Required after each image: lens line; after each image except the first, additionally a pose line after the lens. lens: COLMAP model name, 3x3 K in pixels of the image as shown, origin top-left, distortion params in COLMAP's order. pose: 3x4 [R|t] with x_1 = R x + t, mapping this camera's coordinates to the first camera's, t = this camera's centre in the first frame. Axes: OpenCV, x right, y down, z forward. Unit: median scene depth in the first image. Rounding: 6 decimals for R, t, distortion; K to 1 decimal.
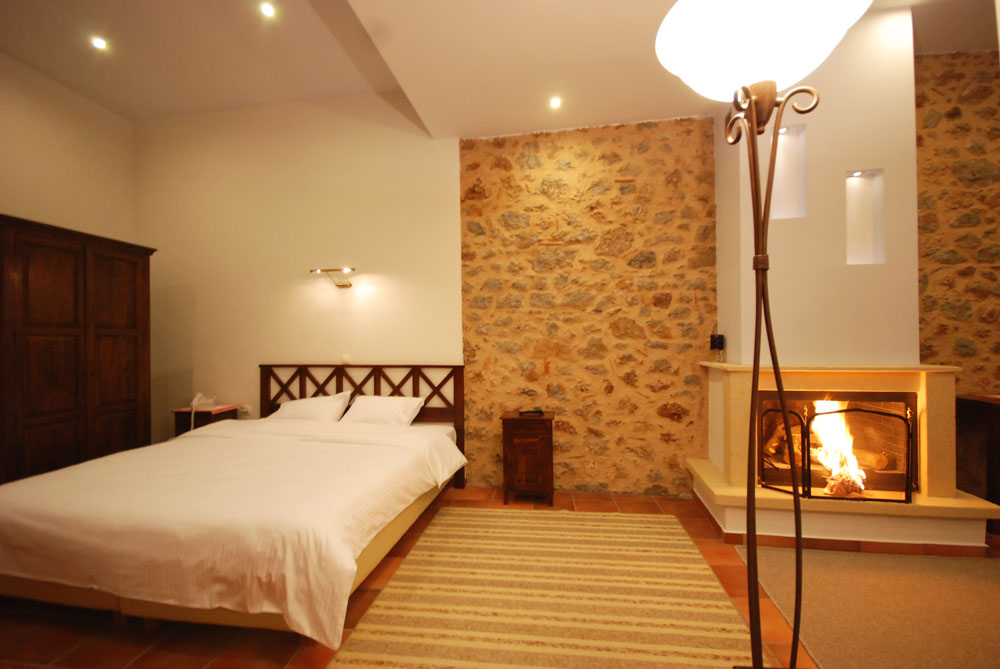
lens RADIAL K [[438.6, 0, 503.1], [0, 438.6, 339.9], [0, 0, 1]] dist [-0.002726, -0.000431]
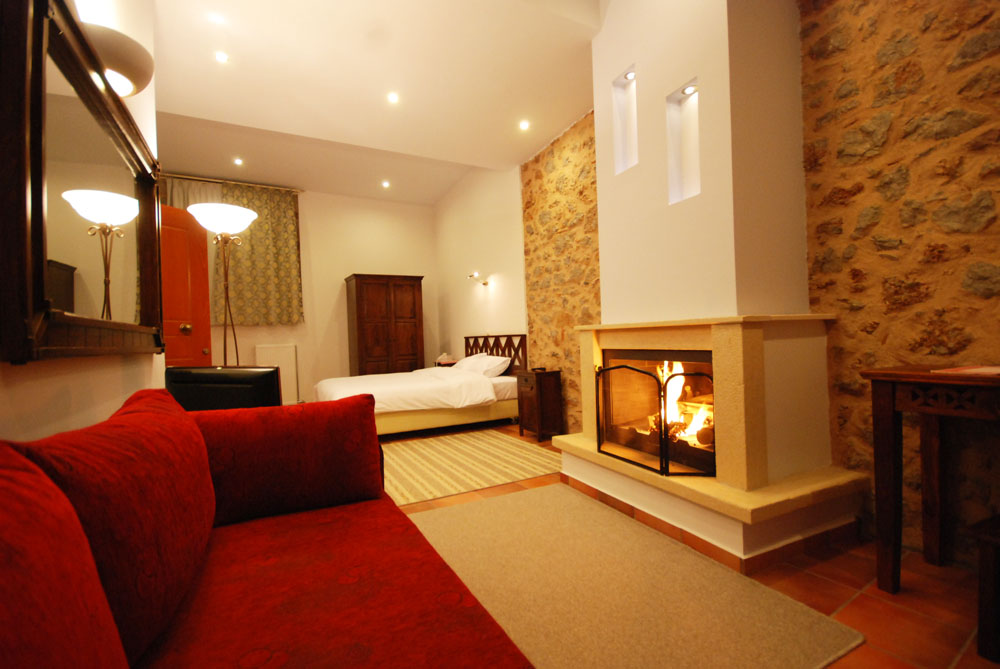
lens RADIAL K [[442.9, 0, 500.0], [0, 442.9, 334.5], [0, 0, 1]] dist [0.000614, -0.000253]
pose [[0.579839, -0.017736, -0.814538, 0.997730], [0.032654, 0.999466, 0.001483, 0.055545], [0.814076, -0.027458, 0.580109, 0.156591]]
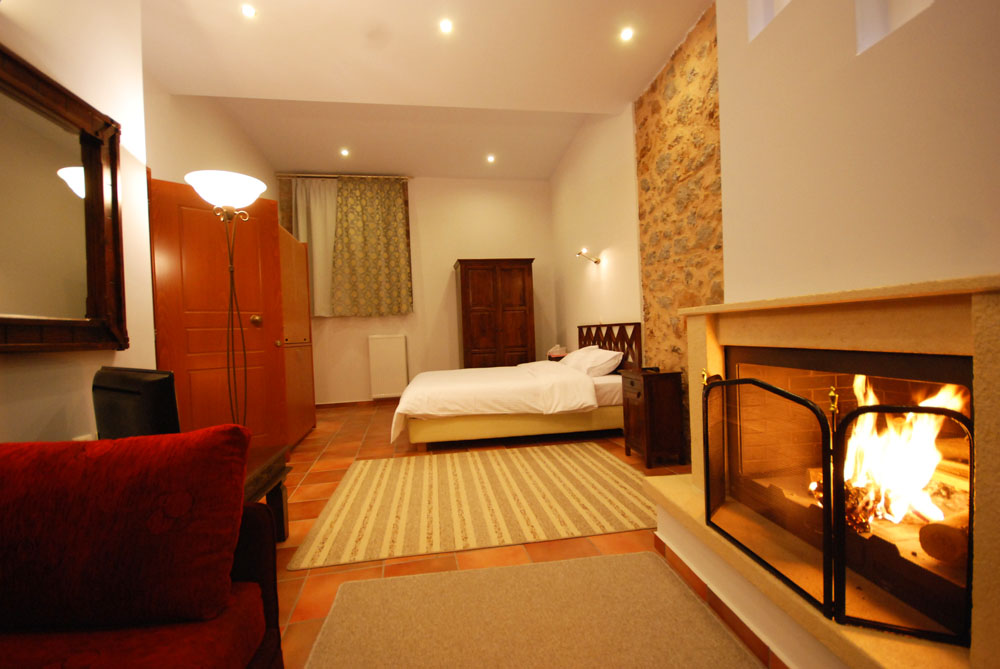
lens RADIAL K [[438.6, 0, 503.1], [0, 438.6, 339.9], [0, 0, 1]] dist [-0.002726, -0.000431]
pose [[0.282229, 0.013853, -0.959247, 0.839529], [0.040581, 0.998828, 0.026364, 0.060147], [0.958488, -0.046368, 0.281336, 0.409779]]
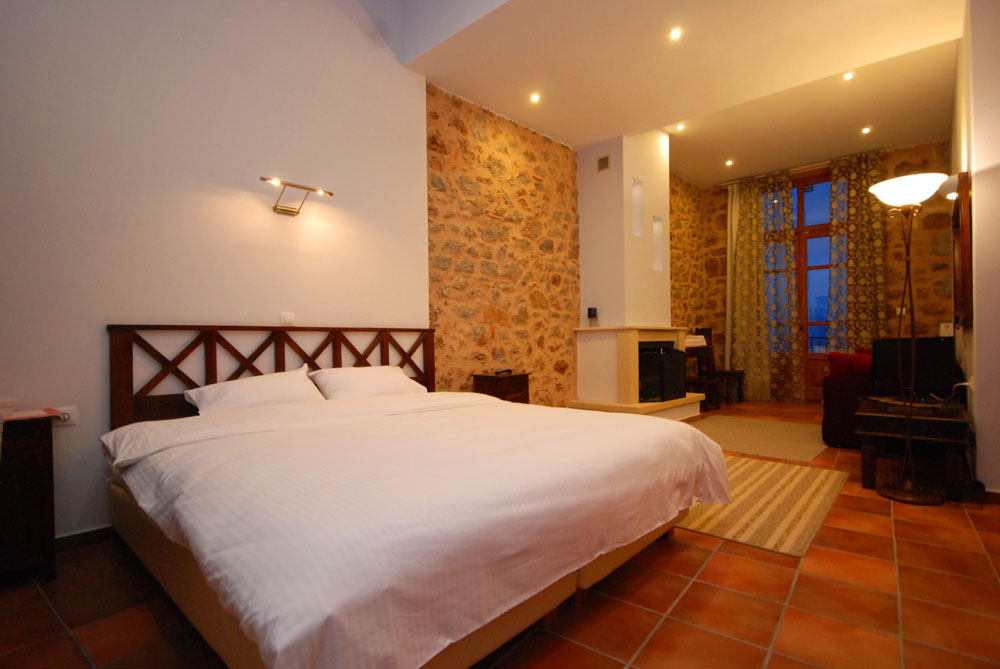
lens RADIAL K [[491.2, 0, 501.9], [0, 491.2, 337.3], [0, 0, 1]] dist [0.000343, 0.000065]
pose [[0.556980, 0.008127, 0.830486, -0.885907], [0.002798, 0.999928, -0.011662, 0.090020], [-0.830521, 0.008819, 0.556917, 0.320653]]
